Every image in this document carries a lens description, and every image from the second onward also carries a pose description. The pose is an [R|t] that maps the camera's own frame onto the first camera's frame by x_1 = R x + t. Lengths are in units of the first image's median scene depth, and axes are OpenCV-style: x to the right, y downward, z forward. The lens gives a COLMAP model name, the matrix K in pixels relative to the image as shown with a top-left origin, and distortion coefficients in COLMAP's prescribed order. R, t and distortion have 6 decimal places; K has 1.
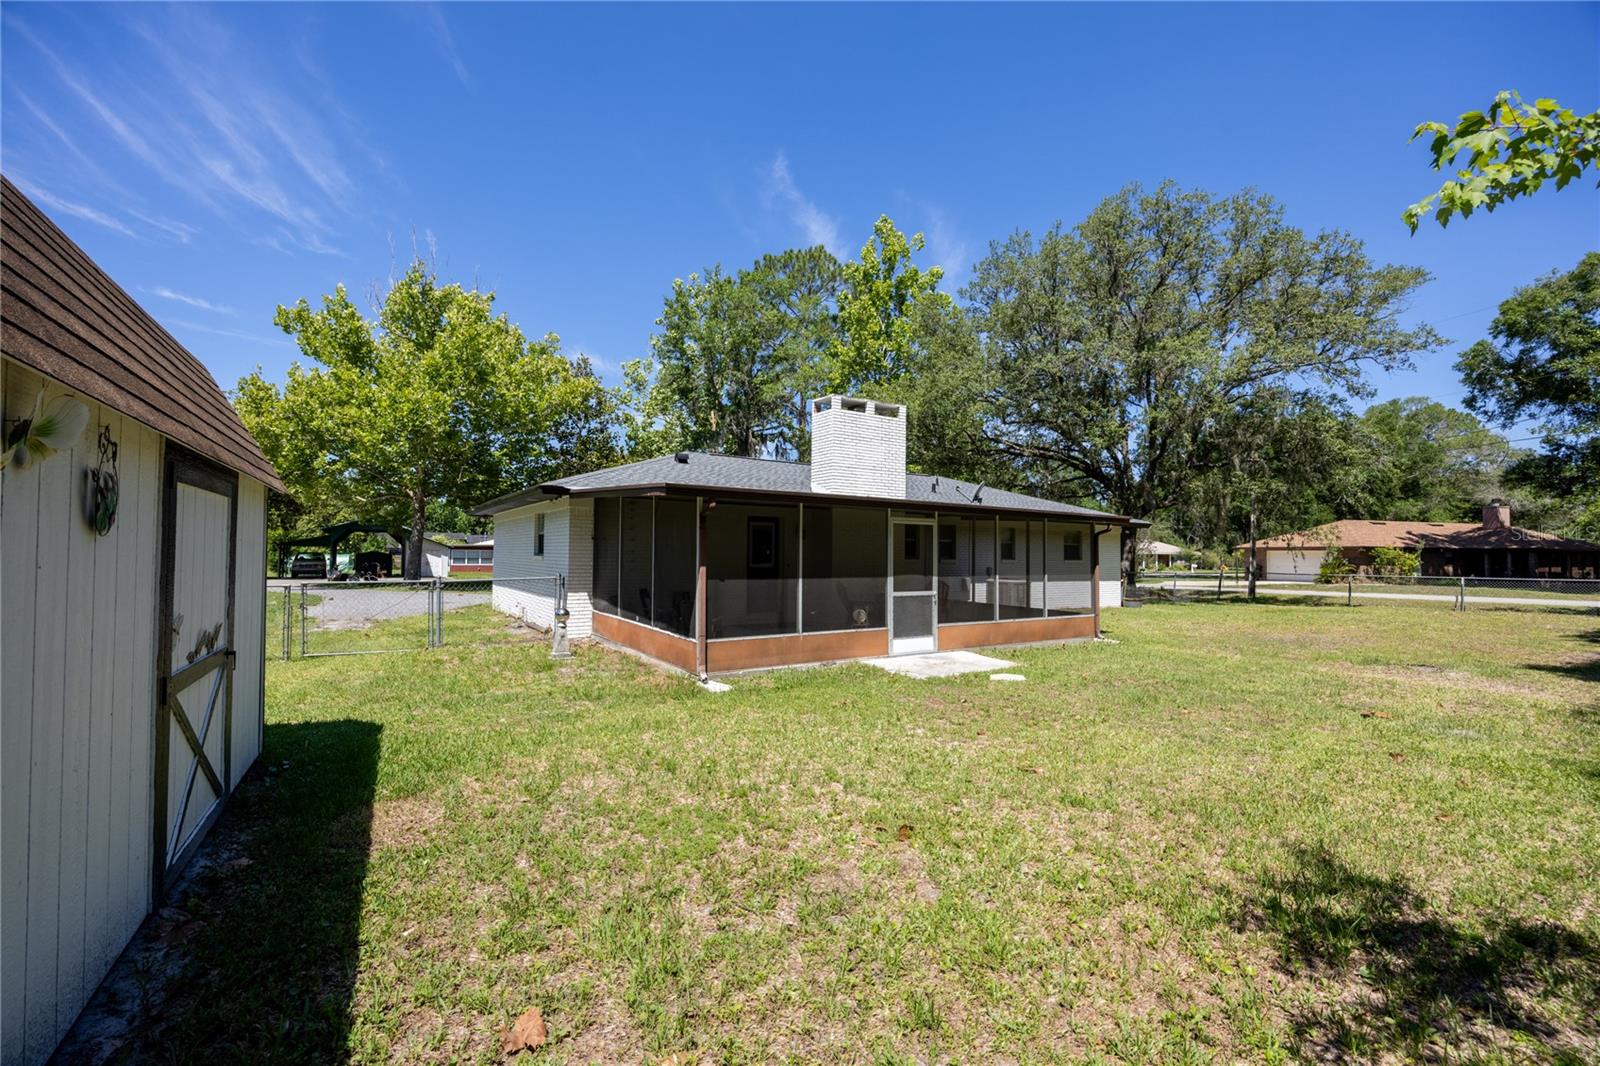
lens RADIAL K [[675.4, 0, 802.7], [0, 675.4, 536.0], [0, 0, 1]] dist [0.001110, 0.000033]
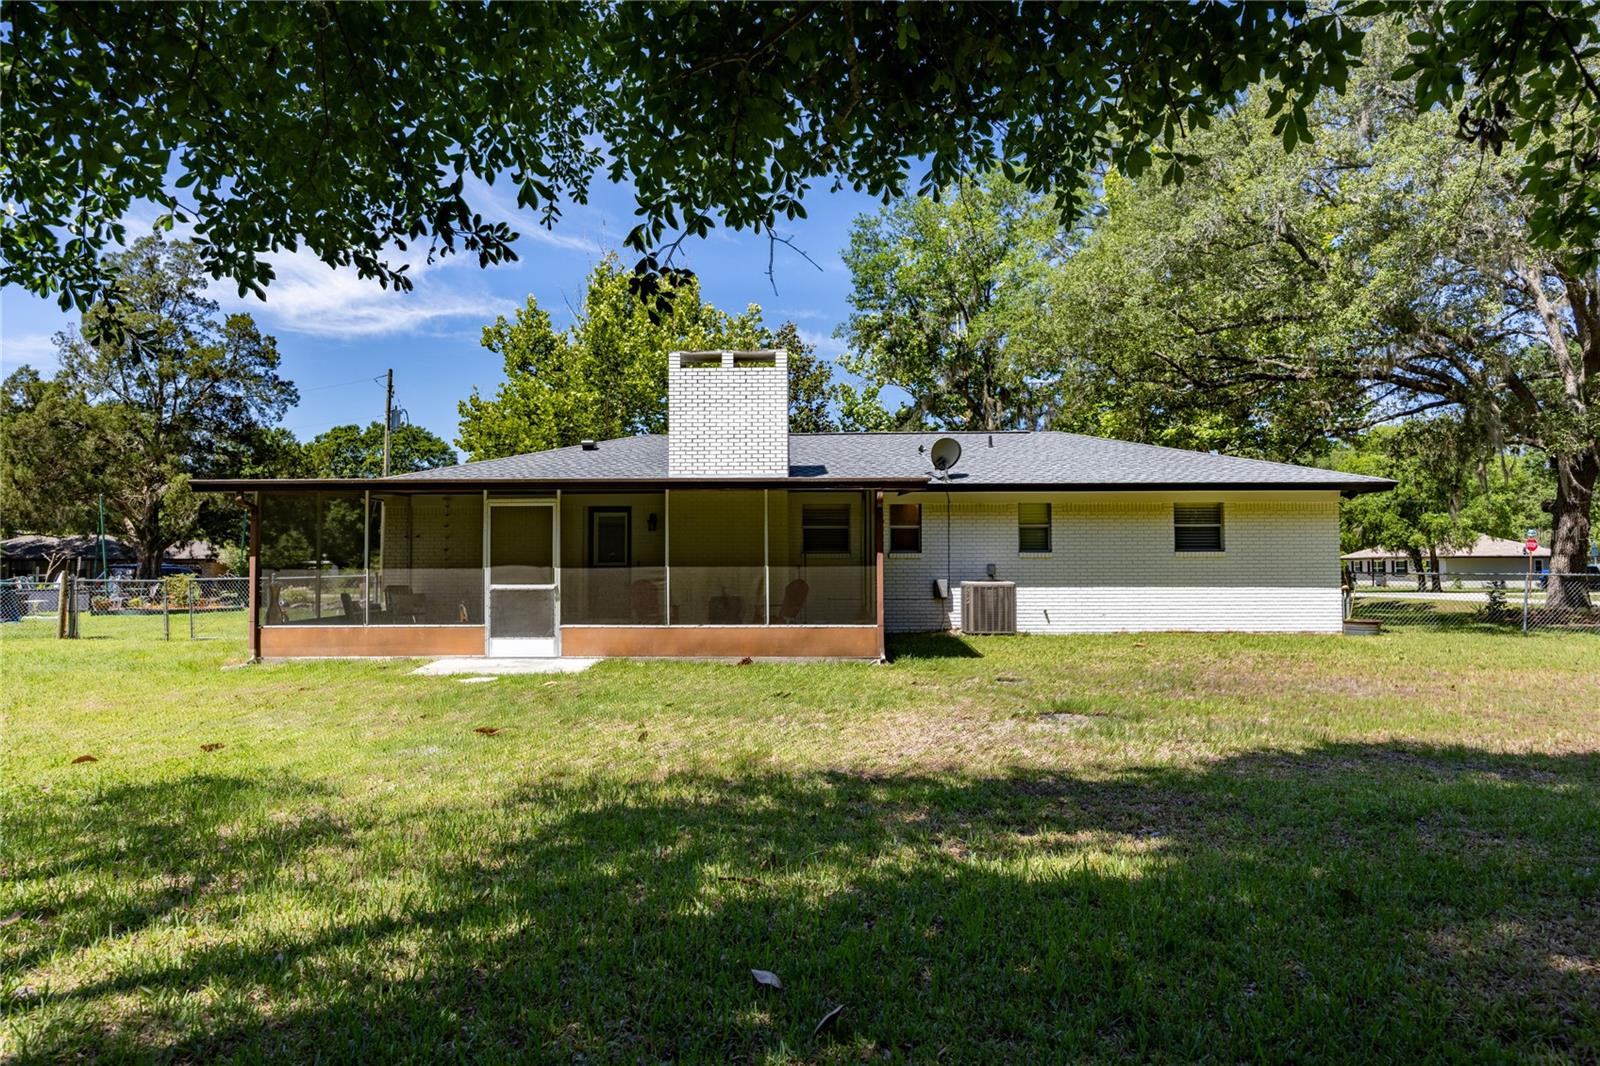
lens RADIAL K [[947.6, 0, 798.0], [0, 947.6, 538.5], [0, 0, 1]] dist [-0.002697, -0.000107]
pose [[0.822750, -0.036336, -0.567241, 0.823836], [0.032423, 0.999330, -0.016987, 0.040158], [0.567479, -0.004416, 0.823376, 0.149213]]
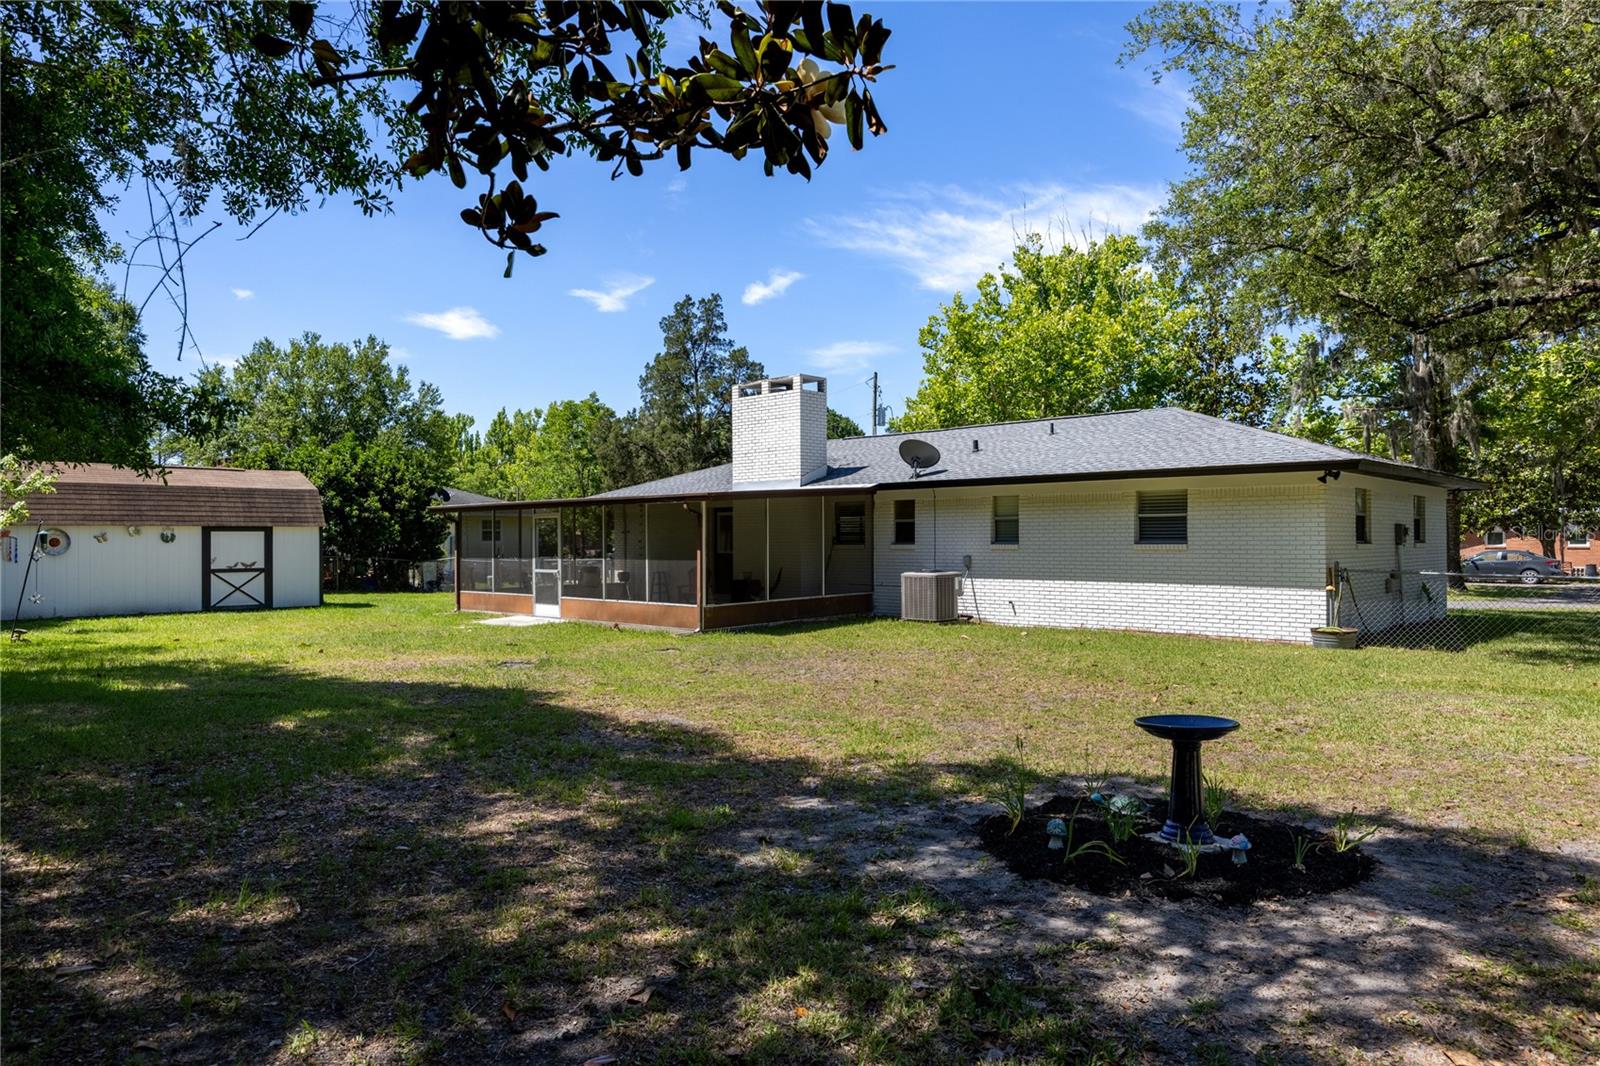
lens RADIAL K [[1044.9, 0, 801.5], [0, 1044.9, 544.1], [0, 0, 1]] dist [-0.006275, 0.001966]
pose [[0.223365, -0.014772, -0.974623, 1.641420], [0.035608, 0.999341, -0.006986, 0.046505], [0.974084, -0.033144, 0.223743, 0.746844]]
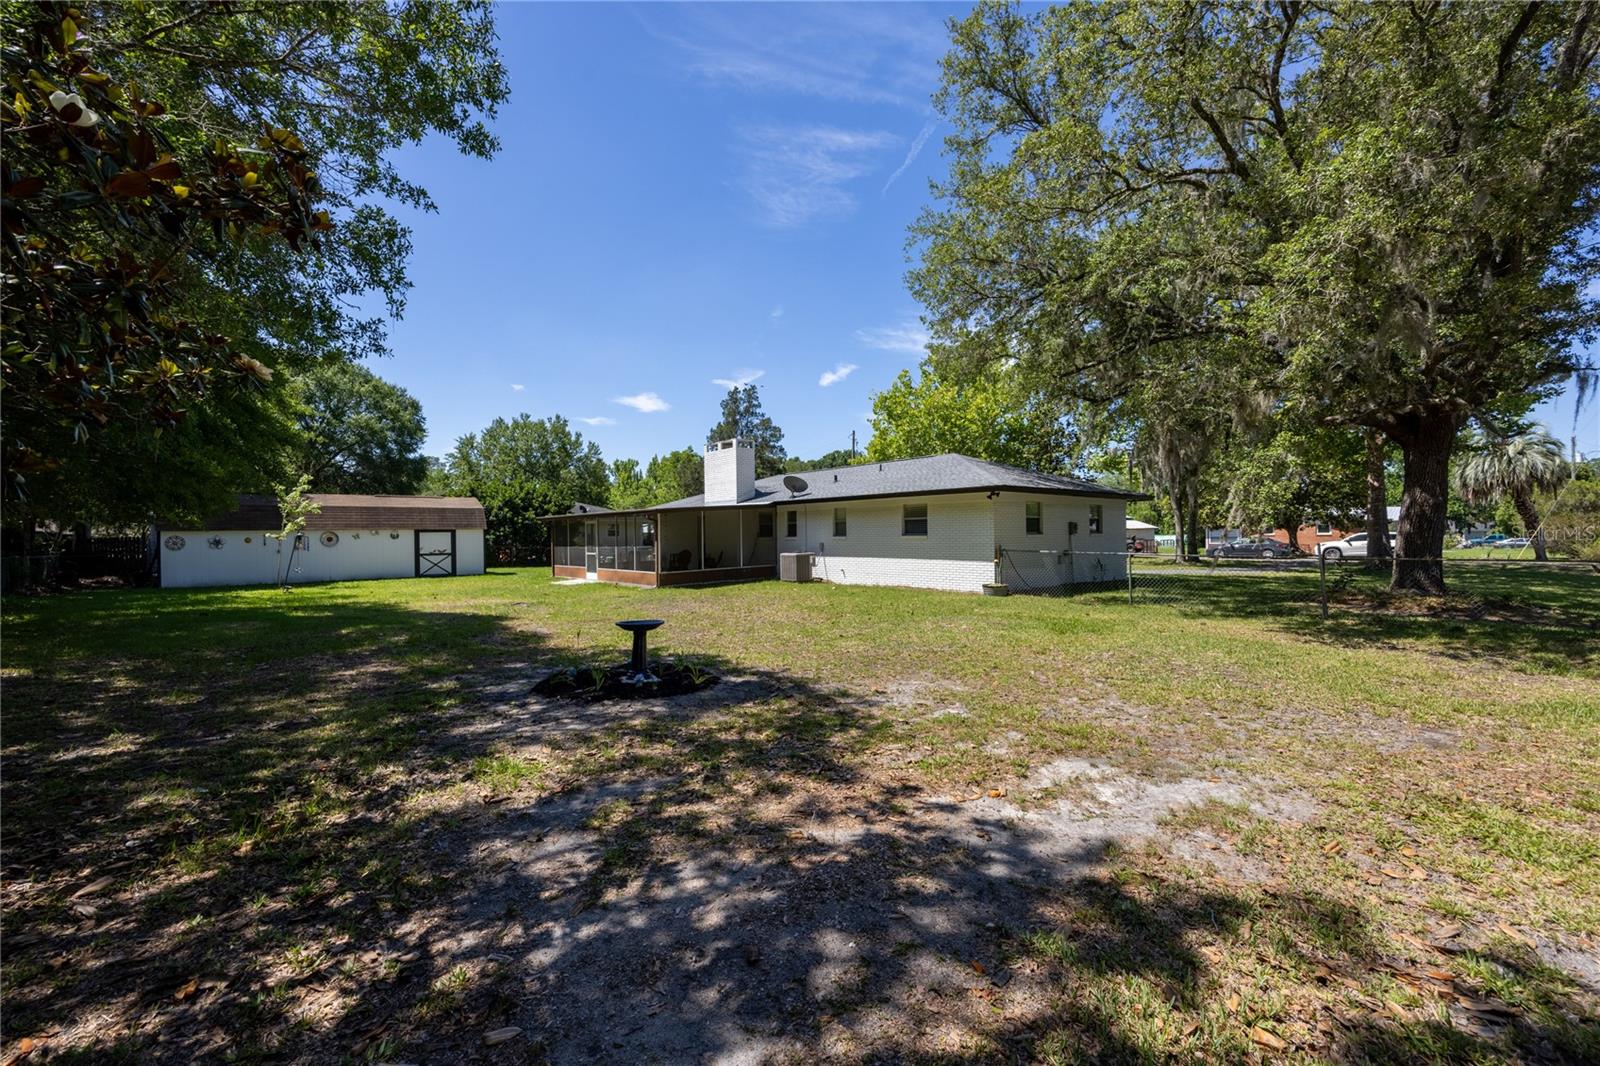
lens RADIAL K [[661.7, 0, 805.6], [0, 661.7, 534.1], [0, 0, 1]] dist [0.012499, 0.000045]
pose [[0.135586, -0.020026, -0.990563, 1.821158], [0.042607, 0.998989, -0.014365, 0.059340], [0.989849, -0.040257, 0.136302, 1.029567]]
